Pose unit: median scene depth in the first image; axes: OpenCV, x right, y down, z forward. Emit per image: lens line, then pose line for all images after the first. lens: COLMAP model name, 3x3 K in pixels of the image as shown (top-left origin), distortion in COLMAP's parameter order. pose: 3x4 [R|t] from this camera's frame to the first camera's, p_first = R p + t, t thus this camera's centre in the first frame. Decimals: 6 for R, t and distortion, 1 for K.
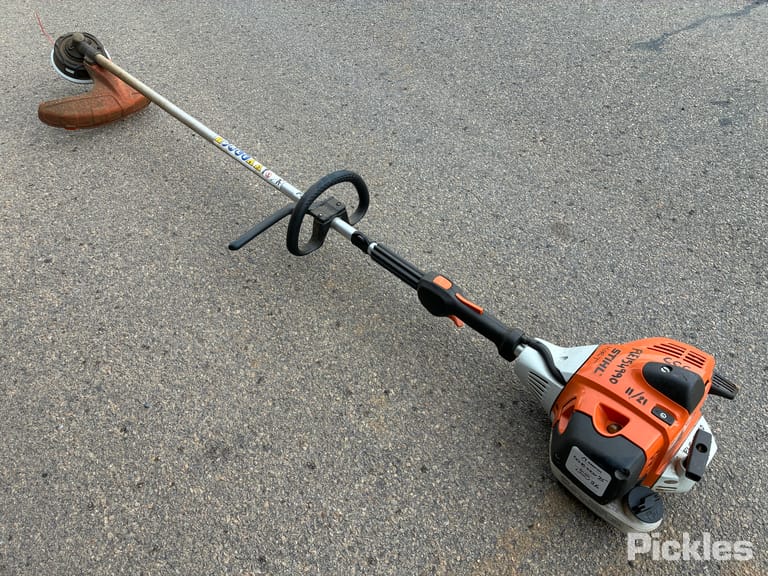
lens RADIAL K [[592.2, 0, 385.7], [0, 592.2, 287.0], [0, 0, 1]] dist [0.046569, -0.065453]
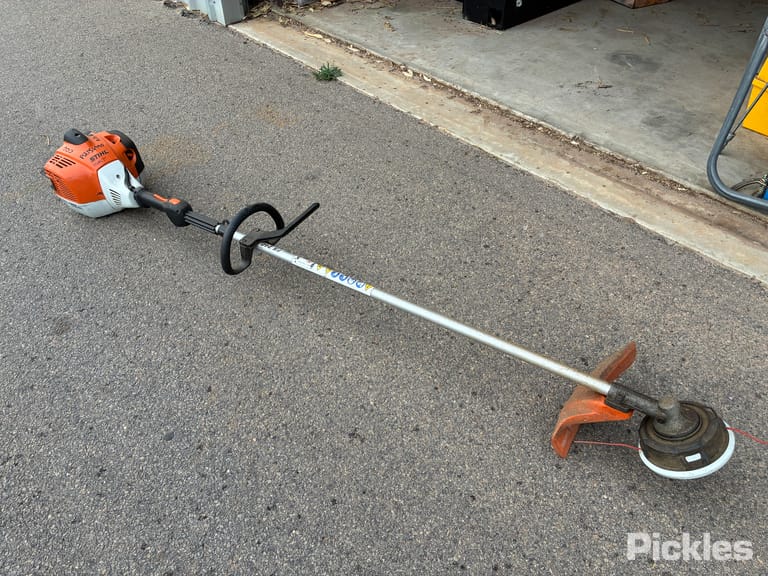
lens RADIAL K [[592.2, 0, 383.4], [0, 592.2, 285.0], [0, 0, 1]] dist [0.046569, -0.065453]
pose [[-0.985302, 0.155701, -0.070265, -0.221988], [-0.068677, 0.015564, 0.997518, -1.182951], [0.156408, 0.987682, -0.004642, 0.957817]]
